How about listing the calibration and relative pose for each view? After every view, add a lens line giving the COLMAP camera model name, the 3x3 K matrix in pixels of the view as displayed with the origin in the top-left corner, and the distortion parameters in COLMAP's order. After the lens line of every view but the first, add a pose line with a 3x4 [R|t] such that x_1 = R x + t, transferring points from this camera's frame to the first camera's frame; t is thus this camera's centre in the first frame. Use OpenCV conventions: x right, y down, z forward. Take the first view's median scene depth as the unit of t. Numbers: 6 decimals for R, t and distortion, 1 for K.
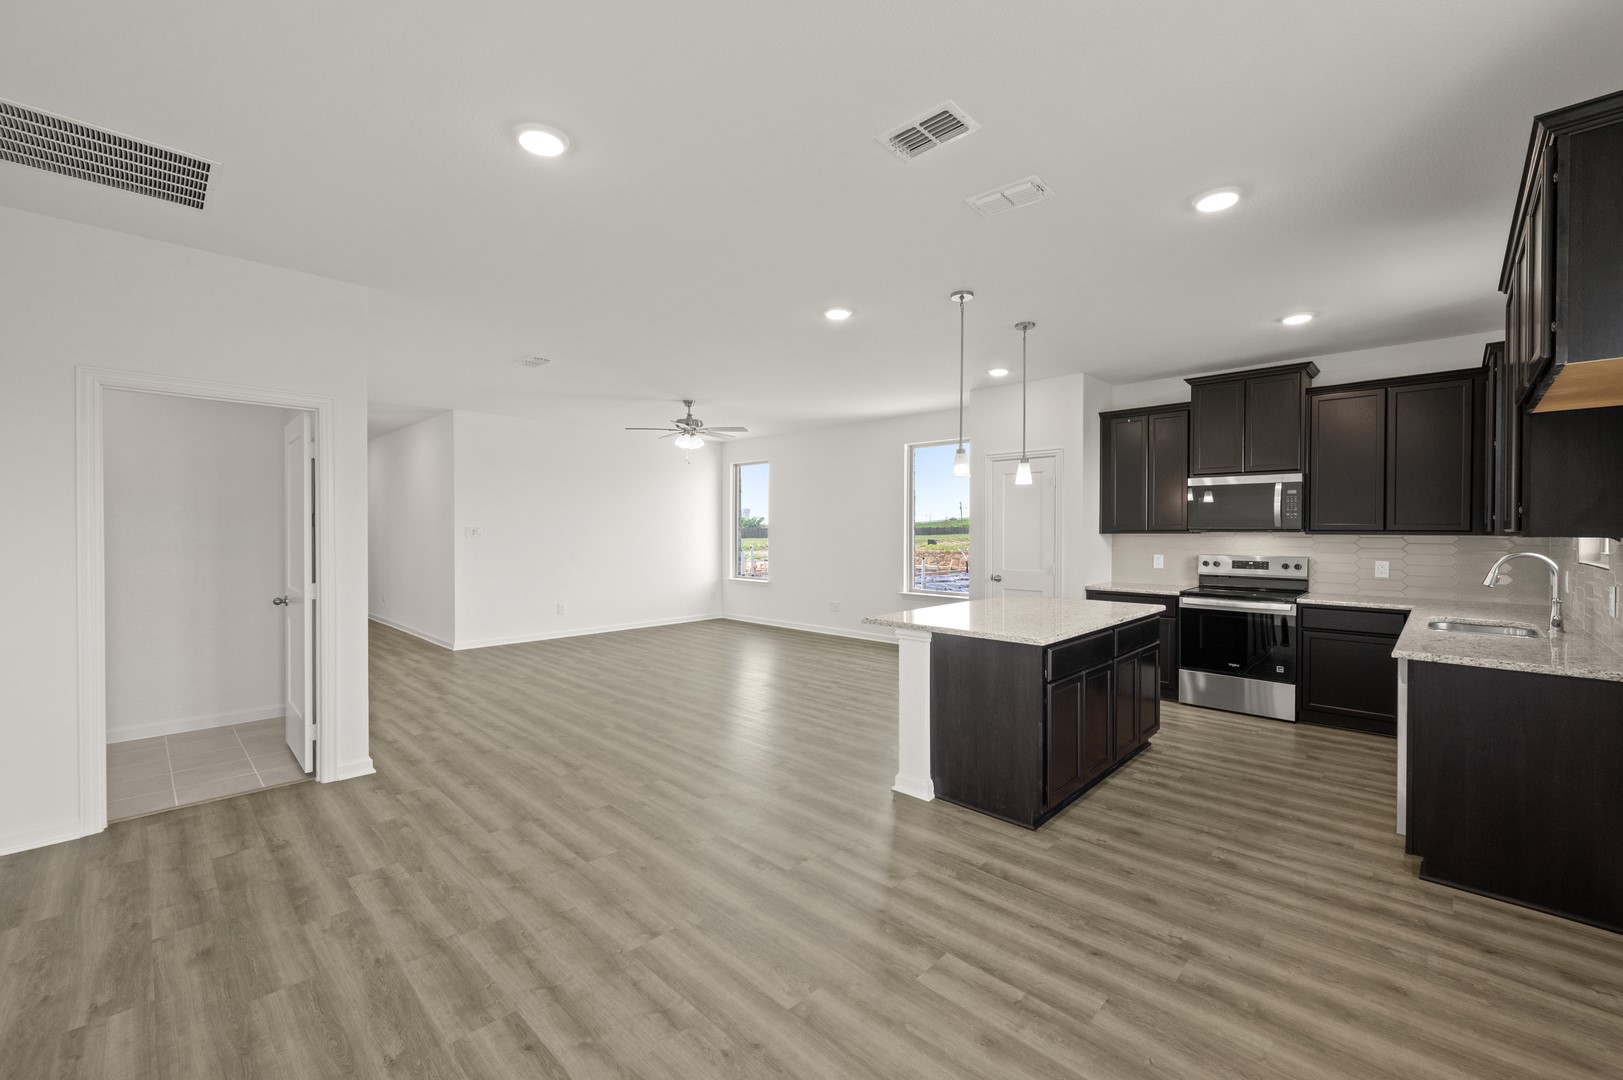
lens RADIAL K [[666.9, 0, 819.2], [0, 666.9, 534.8], [0, 0, 1]] dist [-0.000357, -0.000149]
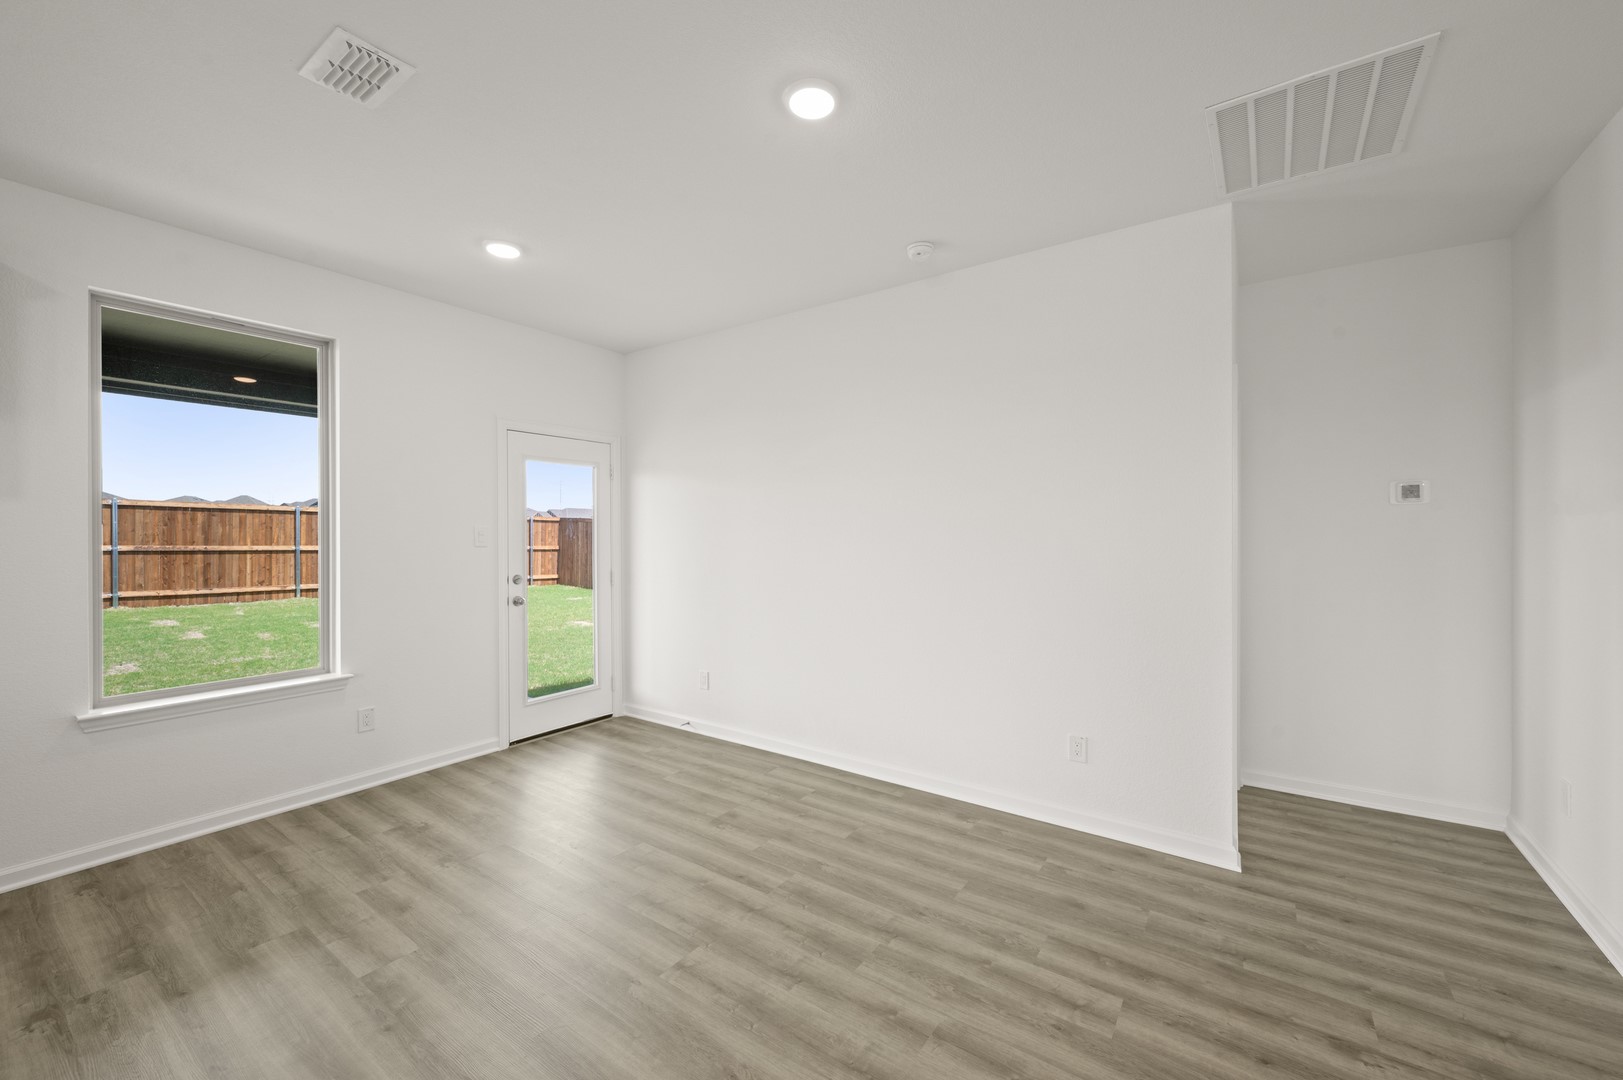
lens RADIAL K [[644.3, 0, 798.8], [0, 644.3, 540.3], [0, 0, 1]] dist [-0.002484, -0.000017]
pose [[-0.992480, -0.001028, -0.122406, -0.306475], [-0.002692, 0.999906, 0.013432, -0.002320], [0.122380, 0.013661, -0.992389, 1.927887]]
